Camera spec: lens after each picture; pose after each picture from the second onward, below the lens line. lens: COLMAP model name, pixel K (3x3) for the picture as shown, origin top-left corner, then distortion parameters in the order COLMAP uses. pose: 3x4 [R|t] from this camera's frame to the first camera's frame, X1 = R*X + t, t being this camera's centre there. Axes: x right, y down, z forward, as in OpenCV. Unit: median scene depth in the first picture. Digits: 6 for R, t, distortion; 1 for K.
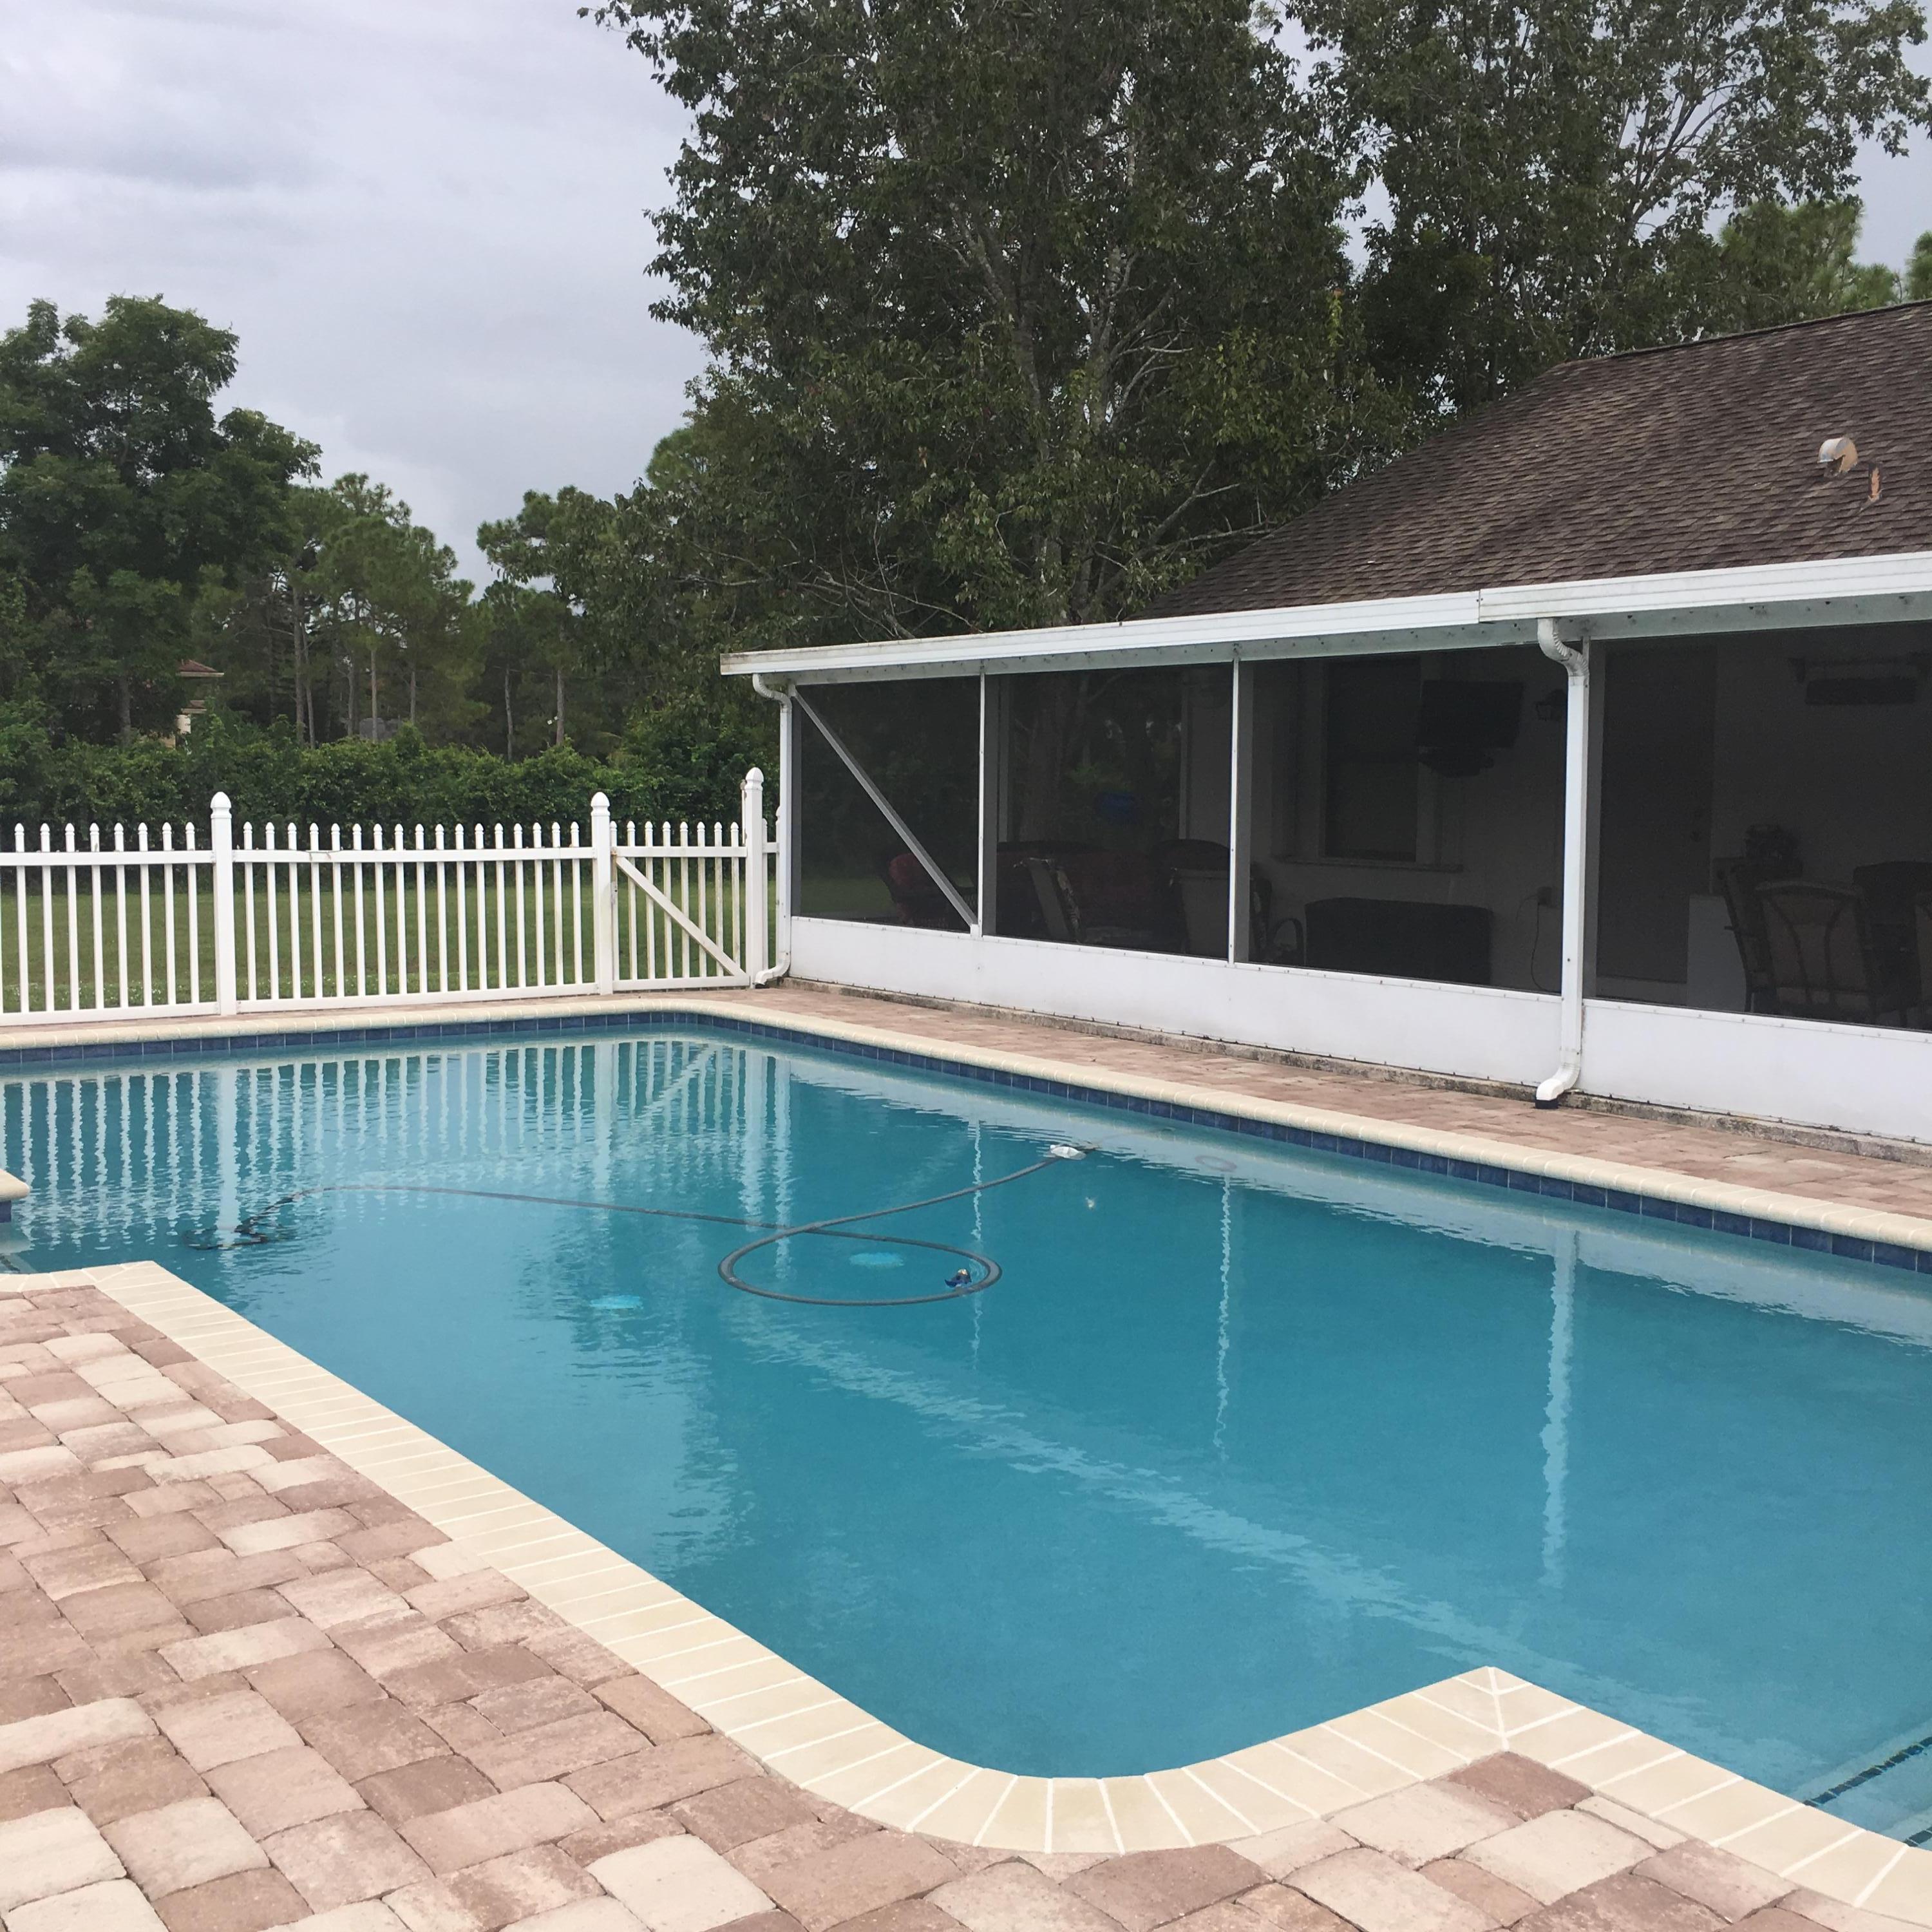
lens RADIAL K [[2193.4, 0, 956.5], [0, 2193.4, 953.4], [0, 0, 1]] dist [0.060350, -0.057696]
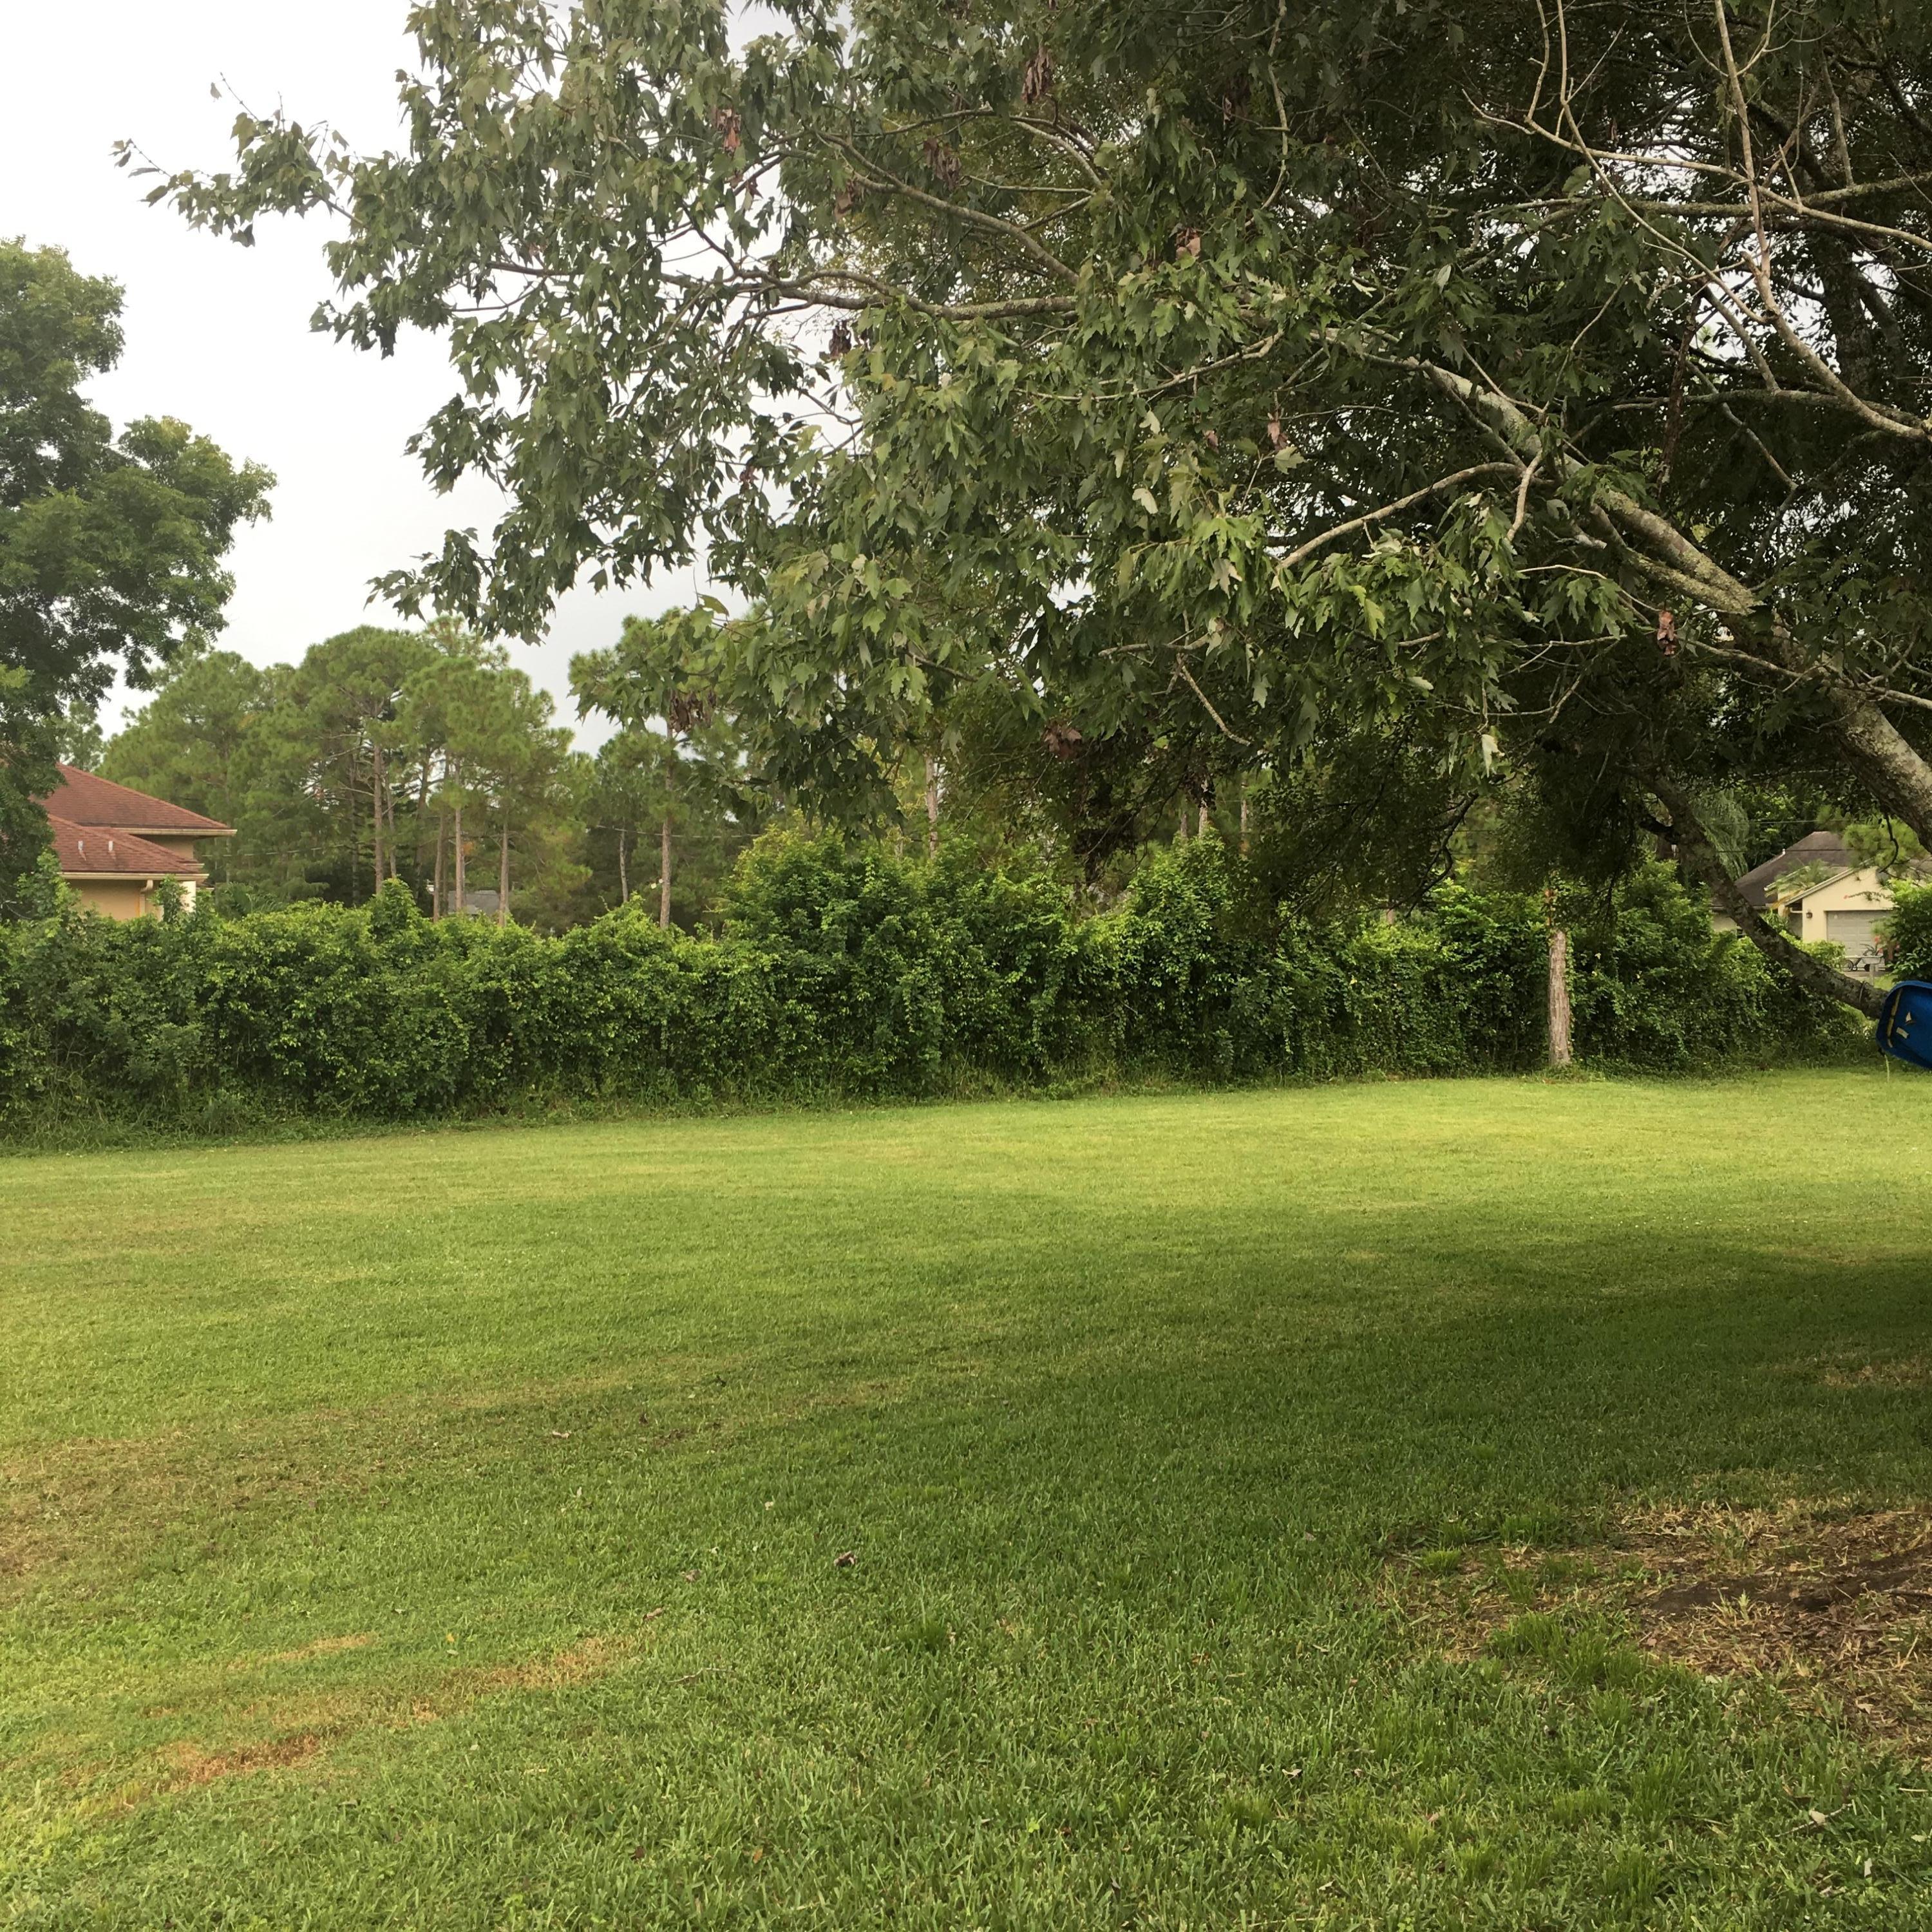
lens RADIAL K [[2193.4, 0, 956.5], [0, 2193.4, 953.4], [0, 0, 1]] dist [0.060350, -0.057696]
pose [[0.998216, -0.015790, -0.057576, -0.042435], [0.011485, 0.997167, -0.074335, -0.030629], [0.058587, 0.073541, 0.995570, 0.348202]]
